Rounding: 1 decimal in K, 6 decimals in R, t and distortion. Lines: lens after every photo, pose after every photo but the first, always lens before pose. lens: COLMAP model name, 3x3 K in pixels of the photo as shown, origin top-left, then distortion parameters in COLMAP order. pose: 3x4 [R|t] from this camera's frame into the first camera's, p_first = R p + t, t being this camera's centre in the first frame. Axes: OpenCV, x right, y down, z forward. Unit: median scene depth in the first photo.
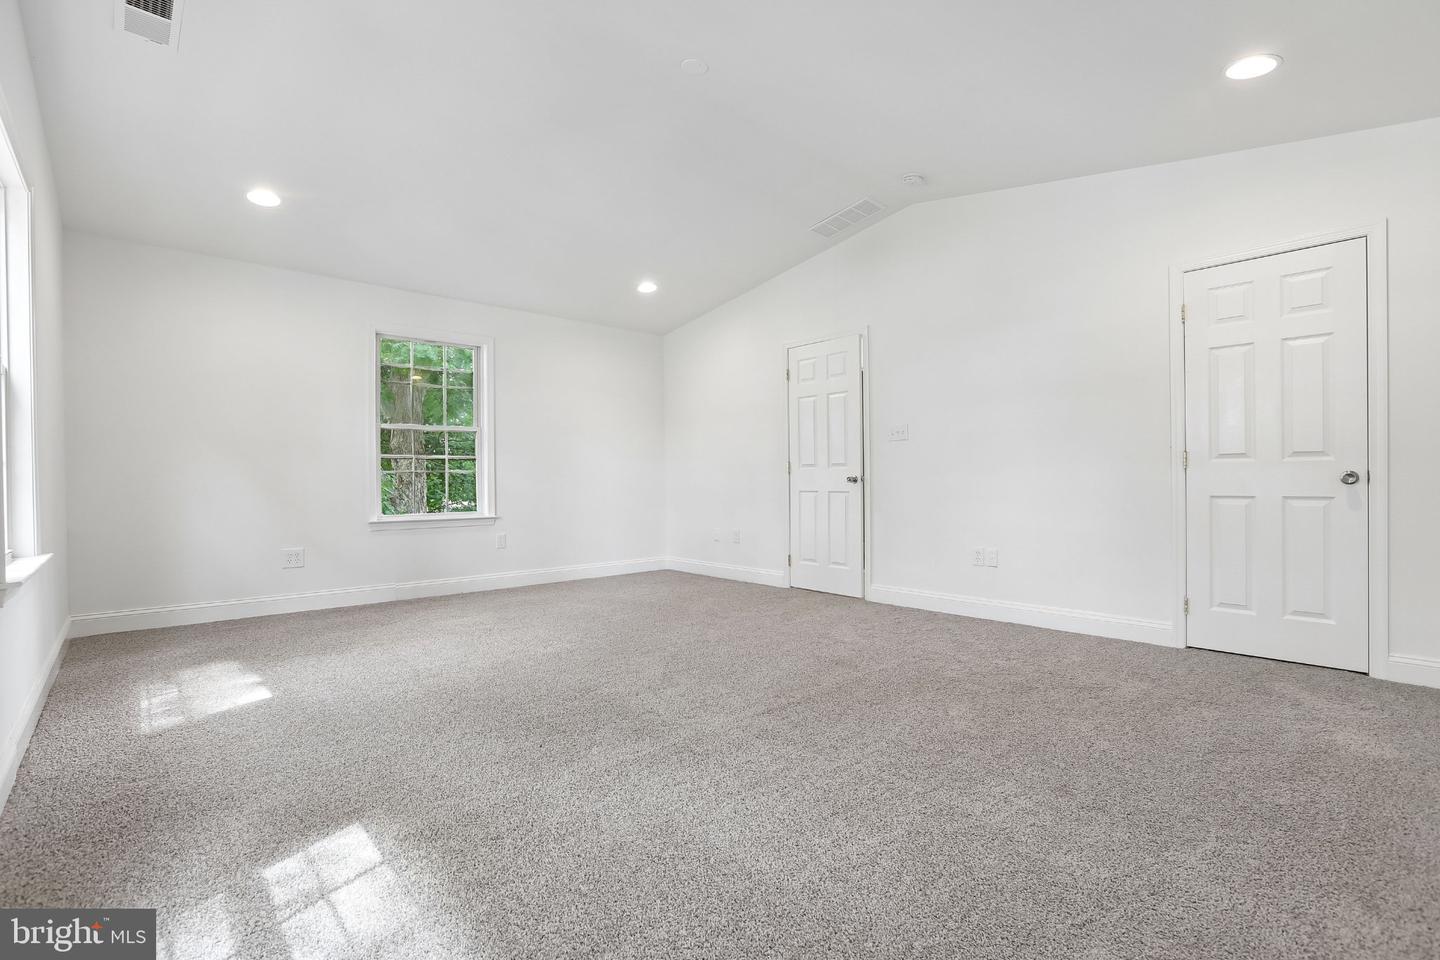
lens RADIAL K [[651.5, 0, 720.0], [0, 651.5, 480.0], [0, 0, 1]] dist [0.000202, 0.000067]
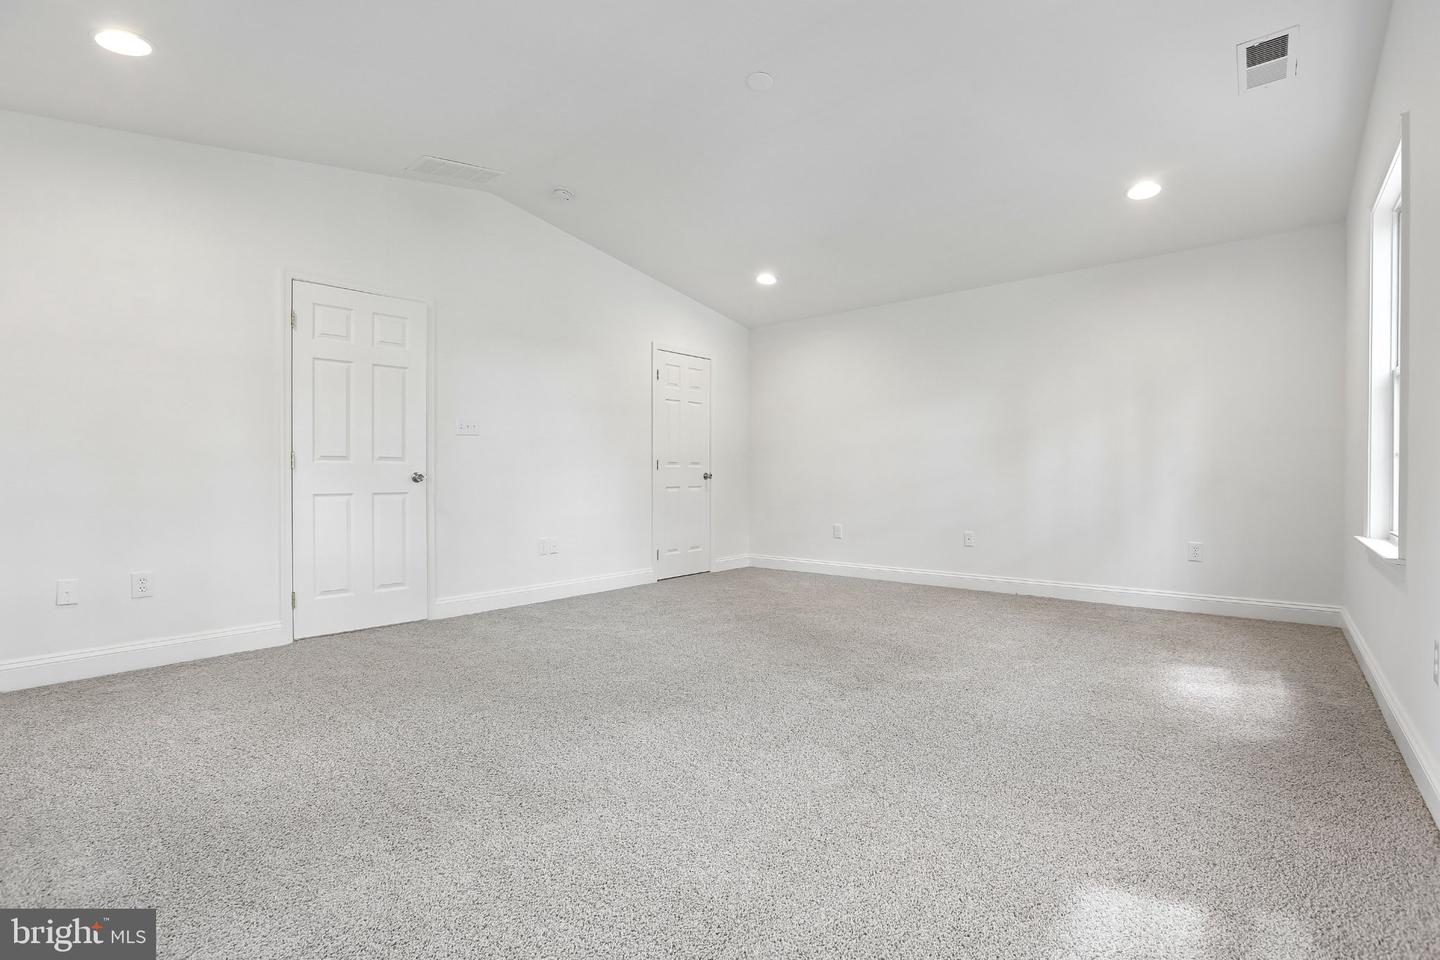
lens RADIAL K [[688.6, 0, 720.0], [0, 688.6, 480.0], [0, 0, 1]] dist [-0.000585, -0.000116]
pose [[-0.113151, -0.001383, 0.993577, -0.635317], [0.004783, 0.999987, 0.001937, 0.002105], [-0.993566, 0.004971, -0.113143, 0.649897]]
